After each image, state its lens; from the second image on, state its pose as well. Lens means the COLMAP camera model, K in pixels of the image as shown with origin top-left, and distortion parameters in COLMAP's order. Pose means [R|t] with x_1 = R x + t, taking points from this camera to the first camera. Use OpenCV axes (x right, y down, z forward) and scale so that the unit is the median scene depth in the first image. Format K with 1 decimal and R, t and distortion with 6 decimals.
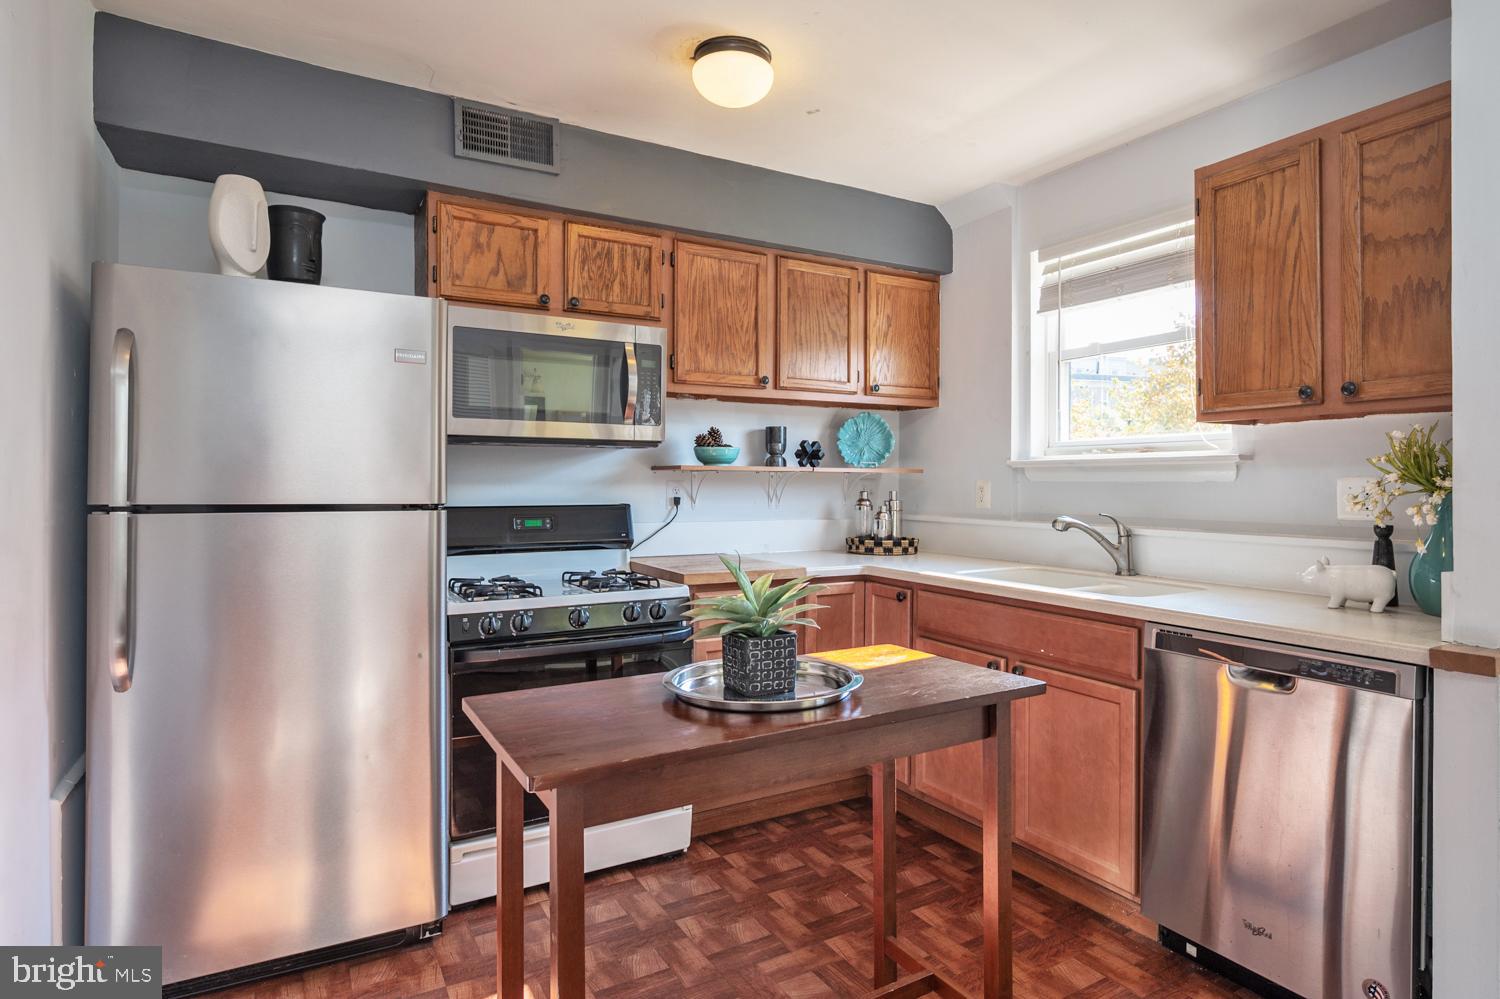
lens RADIAL K [[818.7, 0, 753.1], [0, 818.7, 488.2], [0, 0, 1]] dist [0.005440, 0.002147]
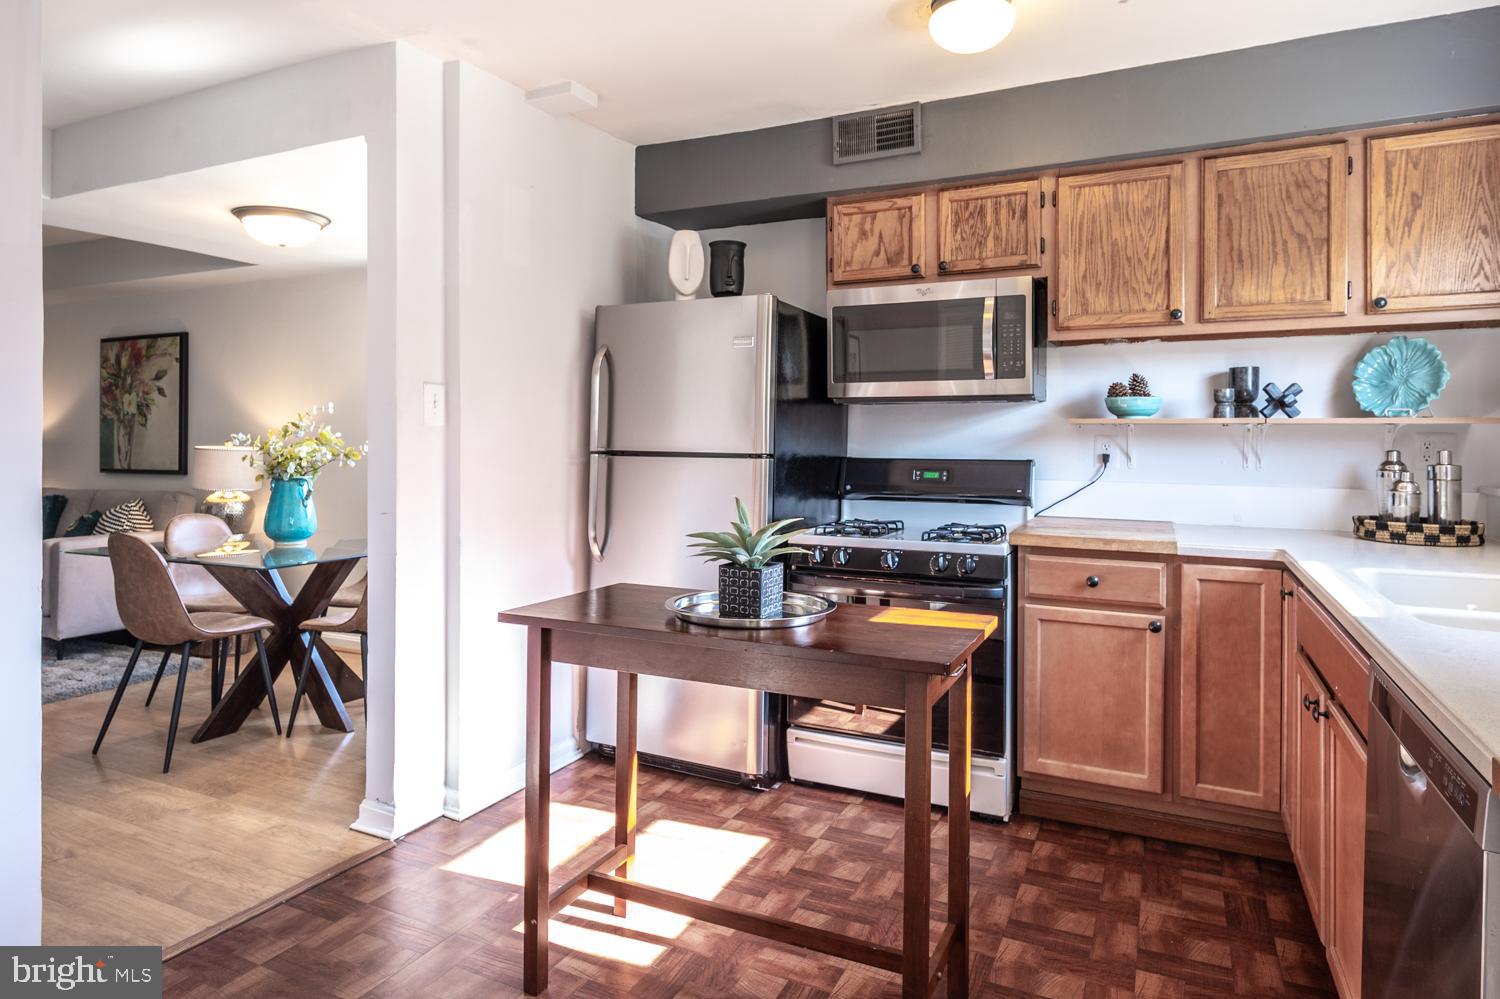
lens RADIAL K [[869.1, 0, 745.8], [0, 869.1, 439.5], [0, 0, 1]] dist [-0.002528, 0.001283]
pose [[0.557795, 0.002084, -0.829976, 0.532094], [-0.007869, 0.999965, -0.002777, 0.000896], [0.829942, 0.008080, 0.557792, 0.158083]]
